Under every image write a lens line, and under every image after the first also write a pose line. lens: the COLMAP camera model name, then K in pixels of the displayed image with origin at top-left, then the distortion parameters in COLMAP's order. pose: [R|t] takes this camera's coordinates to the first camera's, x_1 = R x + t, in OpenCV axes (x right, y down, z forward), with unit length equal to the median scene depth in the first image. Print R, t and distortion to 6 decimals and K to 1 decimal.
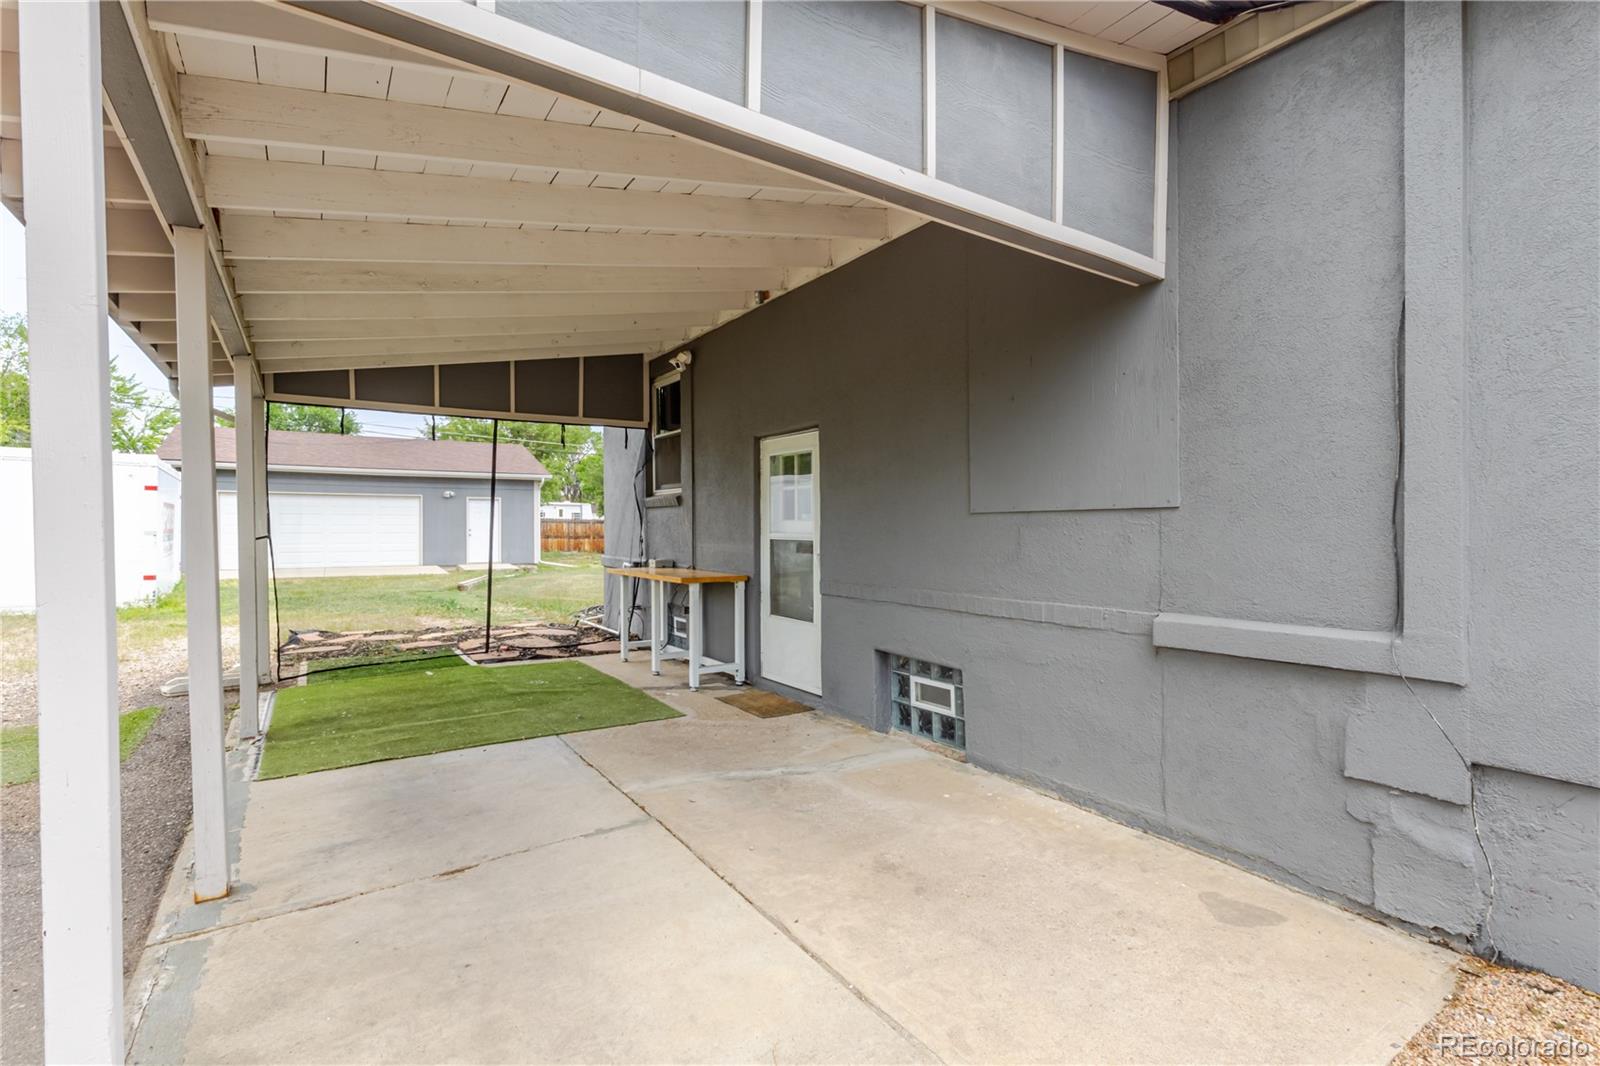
lens RADIAL K [[732.2, 0, 805.2], [0, 732.2, 534.8], [0, 0, 1]] dist [-0.001238, 0.002220]
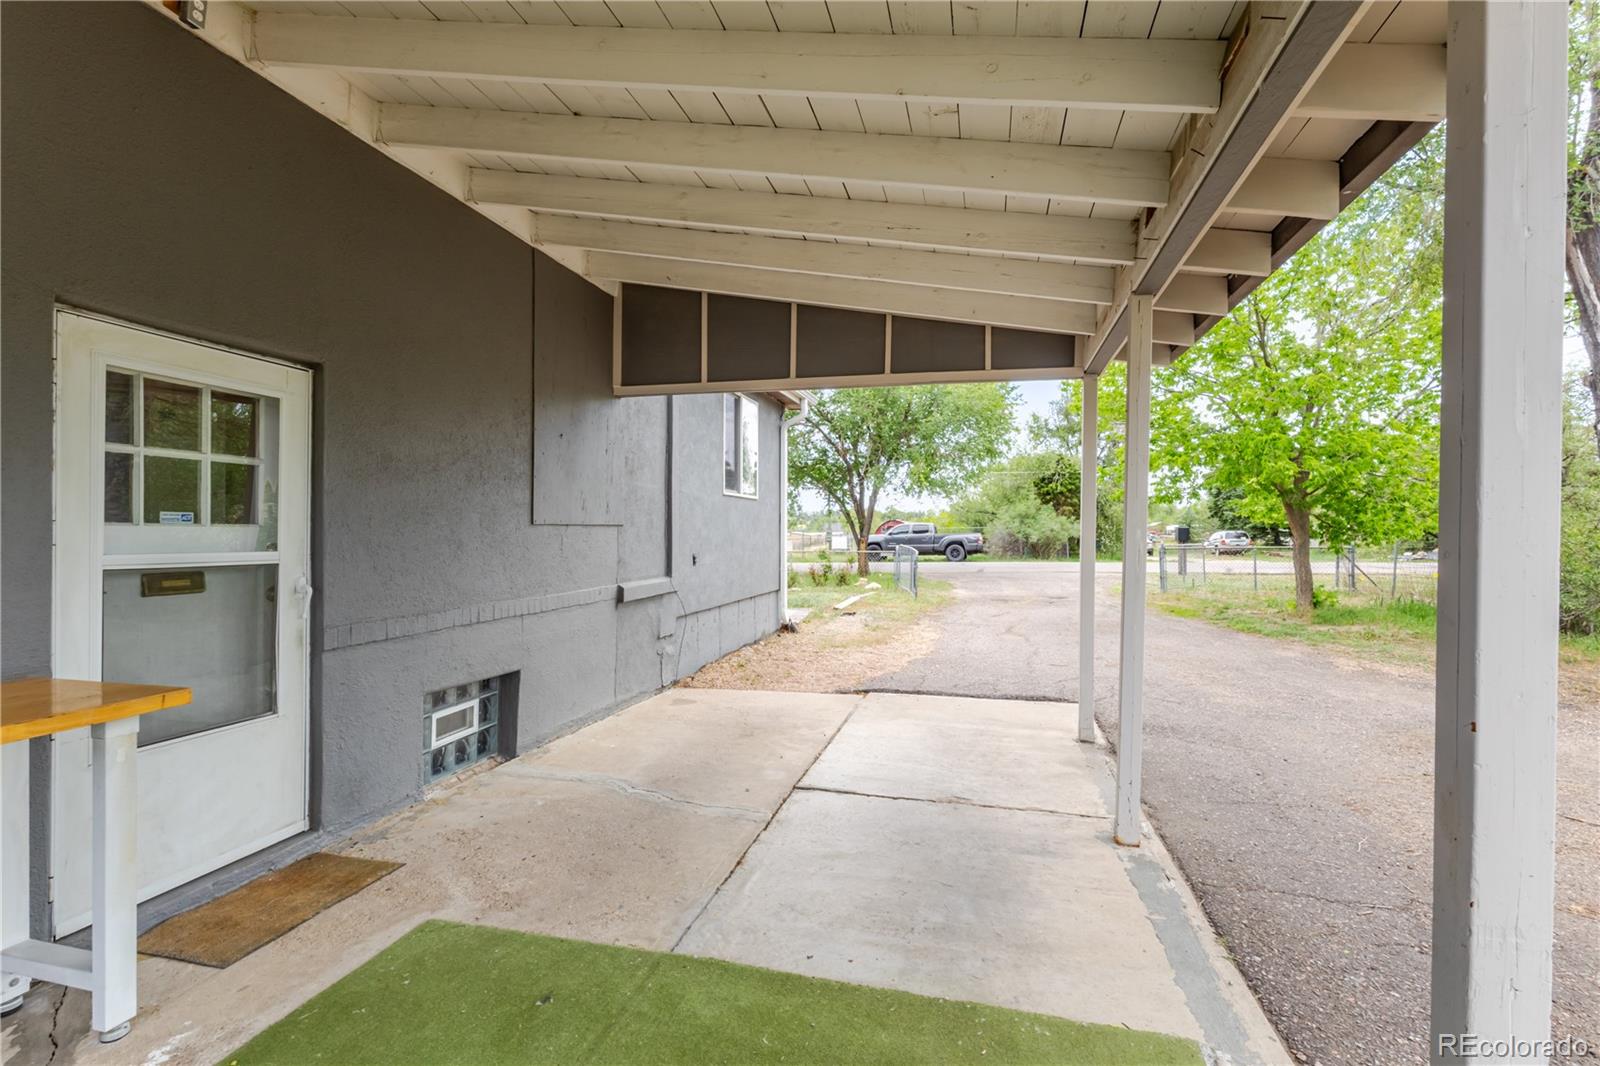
lens RADIAL K [[732.2, 0, 797.2], [0, 732.2, 534.0], [0, 0, 1]] dist [-0.001238, 0.002220]
pose [[-0.660421, -0.002163, 0.750893, -0.798470], [0.007041, 0.999934, 0.009074, -0.019565], [-0.750863, 0.011279, -0.660362, 1.298404]]
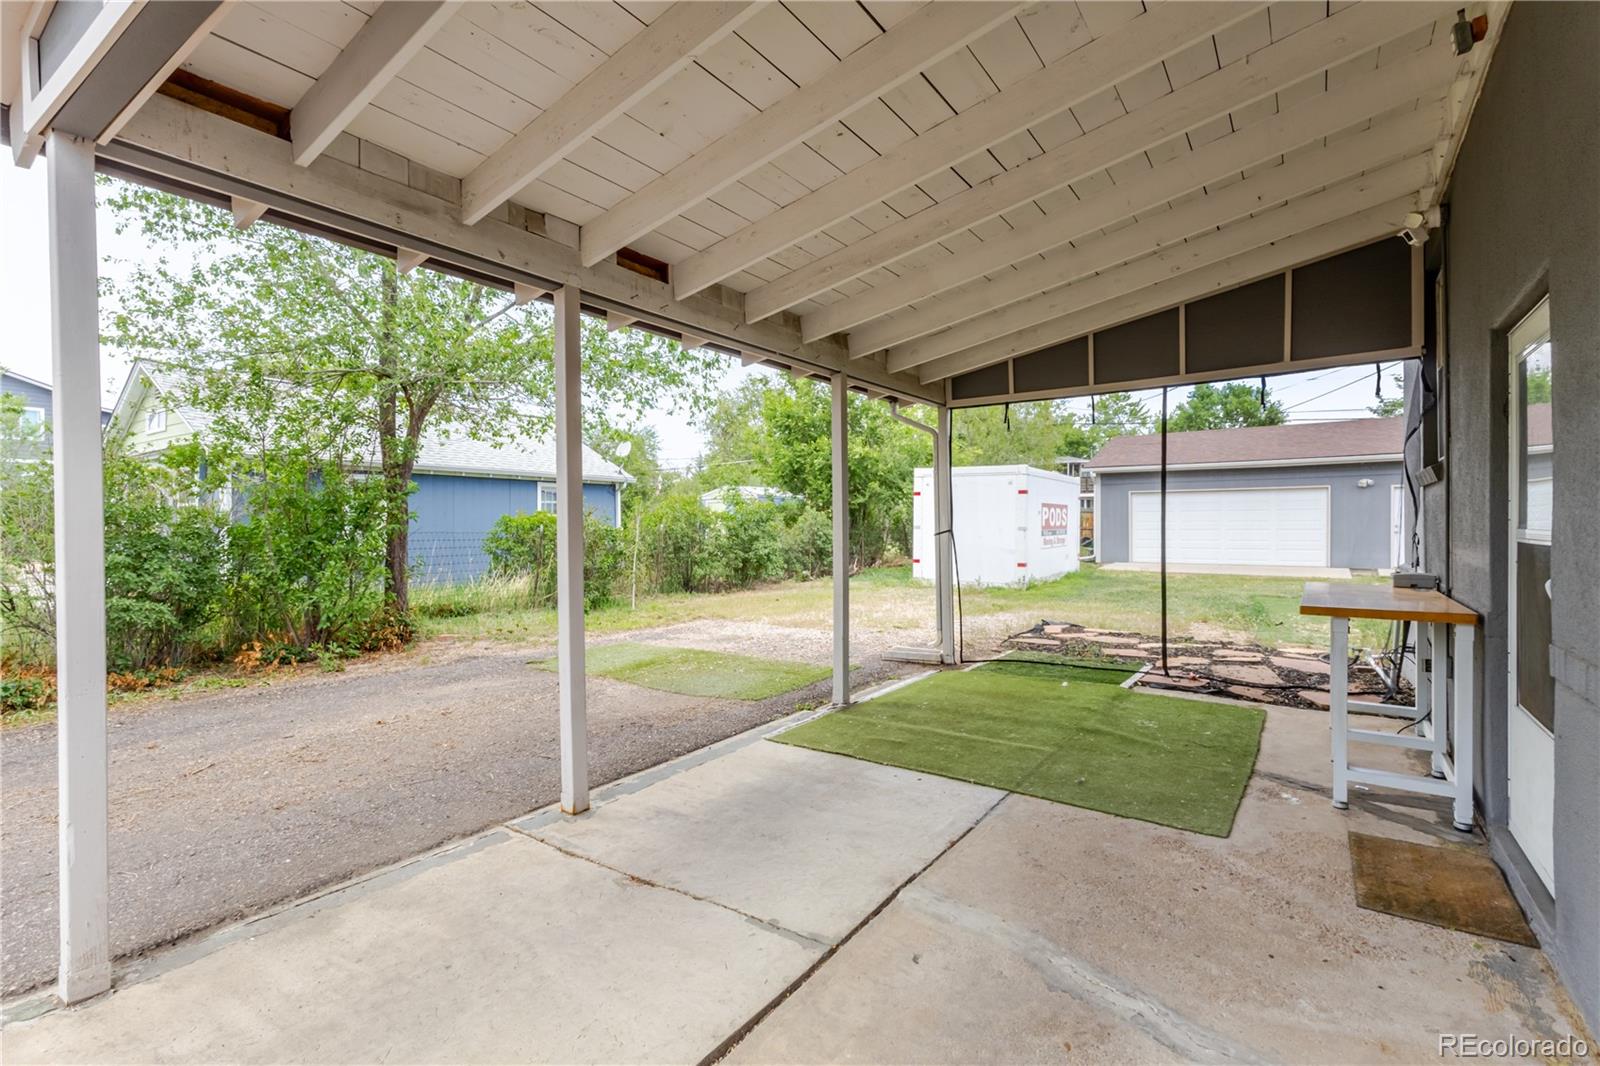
lens RADIAL K [[732.2, 0, 801.9], [0, 732.2, 535.9], [0, 0, 1]] dist [-0.001238, 0.002220]
pose [[0.352388, 0.011537, -0.935783, 0.301270], [-0.006513, 0.999930, 0.009875, 0.000944], [0.935831, 0.002615, 0.352438, 0.541165]]
